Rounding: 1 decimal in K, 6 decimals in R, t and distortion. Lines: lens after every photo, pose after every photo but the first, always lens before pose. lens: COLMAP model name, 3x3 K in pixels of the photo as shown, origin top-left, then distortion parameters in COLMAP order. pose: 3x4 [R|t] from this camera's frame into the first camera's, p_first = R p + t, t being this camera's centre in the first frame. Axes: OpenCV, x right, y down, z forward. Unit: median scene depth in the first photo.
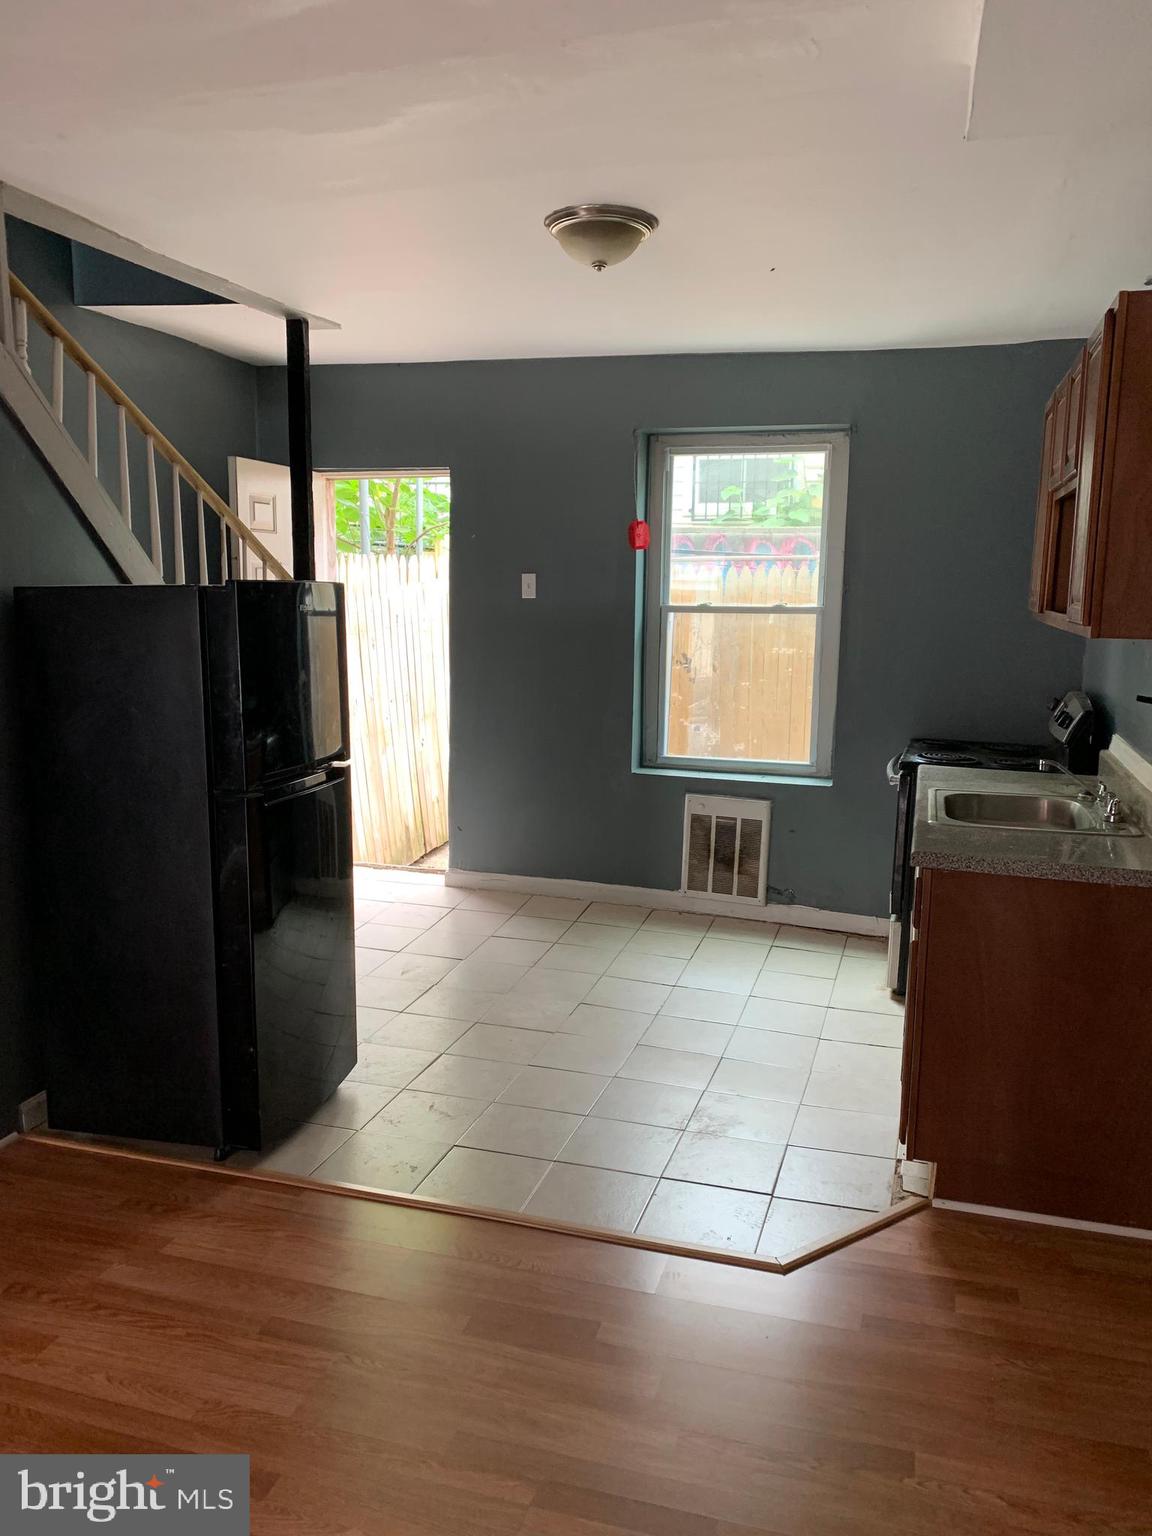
lens RADIAL K [[1146.5, 0, 562.1], [0, 1146.5, 751.2], [0, 0, 1]] dist [0.044345, -0.050048]
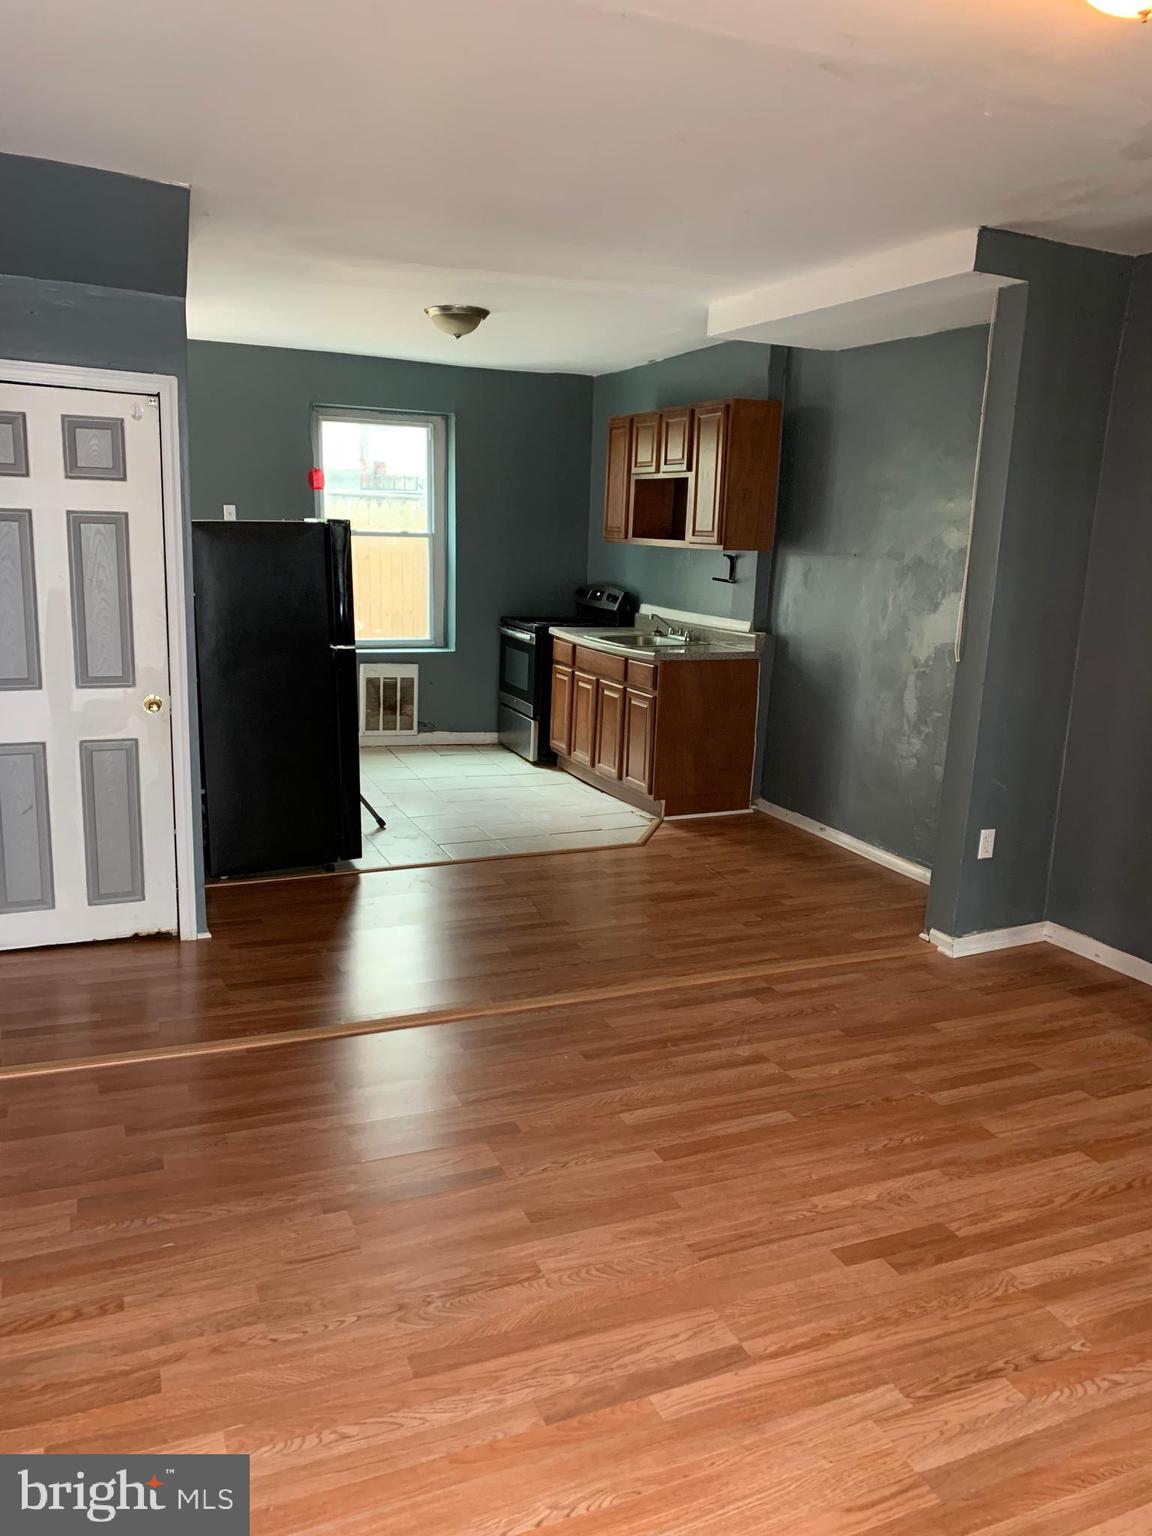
lens RADIAL K [[1146.5, 0, 571.1], [0, 1146.5, 761.1], [0, 0, 1]] dist [0.044345, -0.050048]
pose [[0.769011, -0.121301, 0.627620, -0.614797], [0.071738, 0.992005, 0.103828, 0.027412], [-0.635197, -0.034821, 0.771565, -0.285817]]
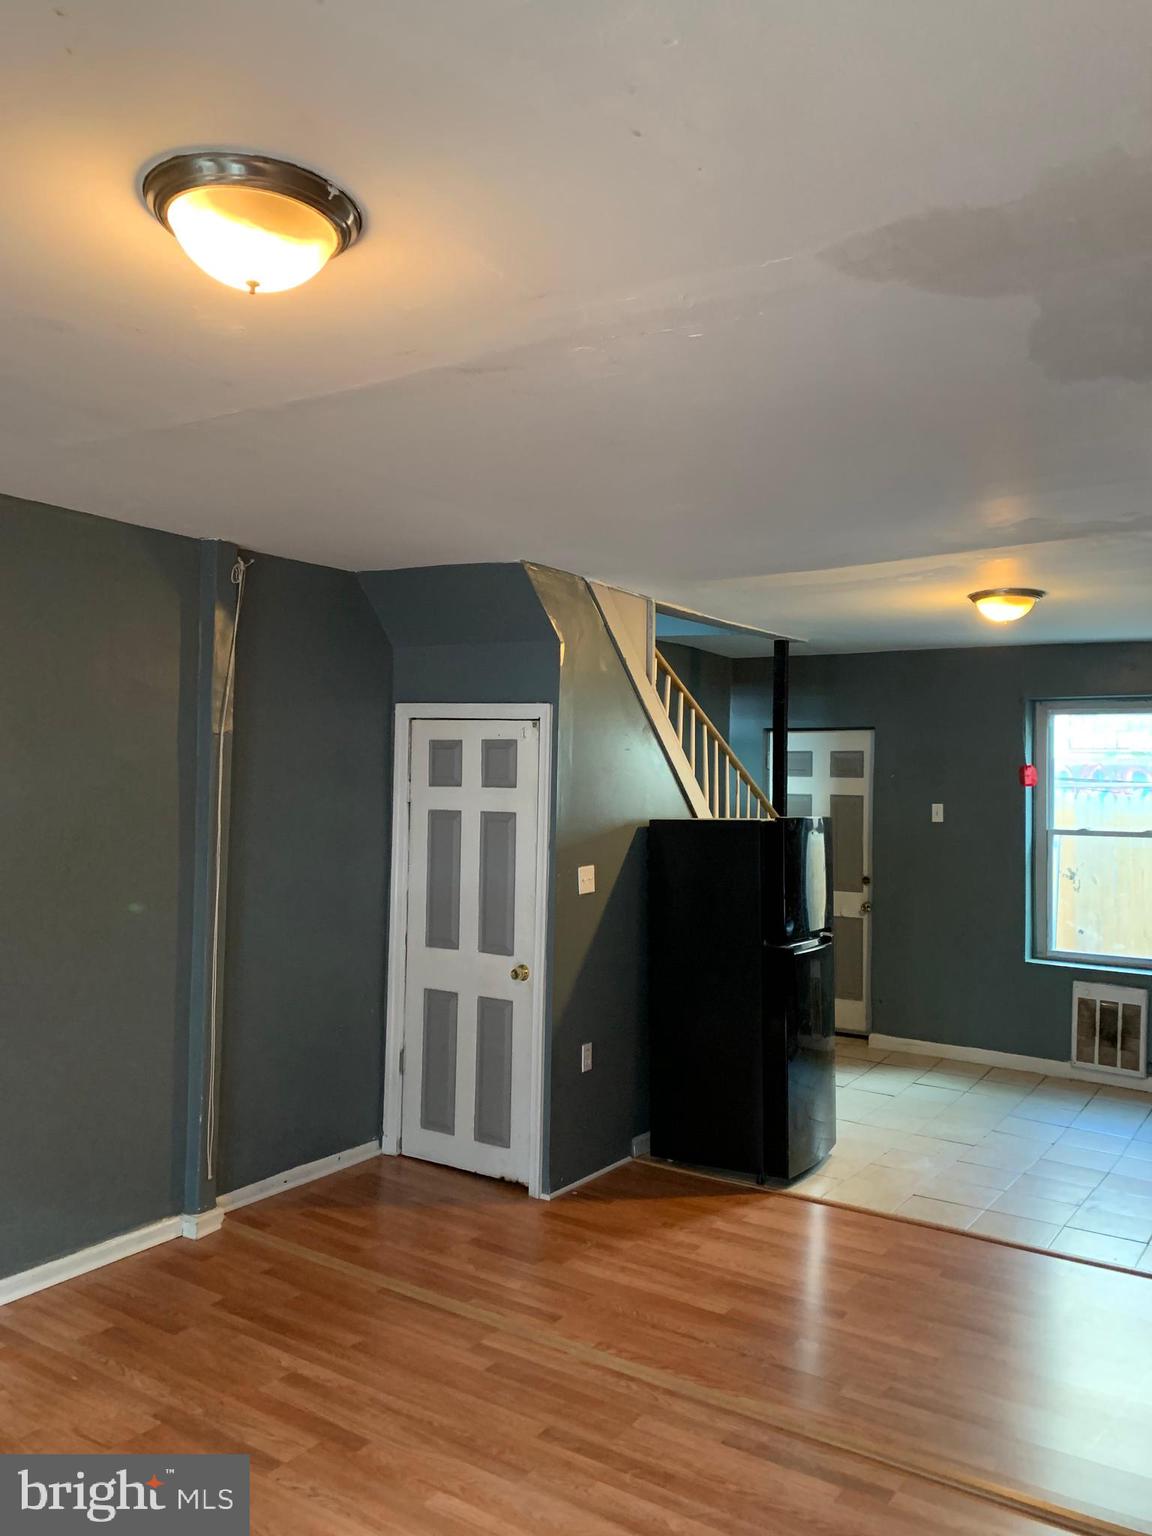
lens RADIAL K [[1146.5, 0, 584.1], [0, 1146.5, 763.5], [0, 0, 1]] dist [0.044345, -0.050048]
pose [[0.959441, -0.004340, -0.281877, -0.046805], [-0.043410, 0.985681, -0.162935, 0.032106], [0.278548, 0.168563, 0.945514, -0.373562]]
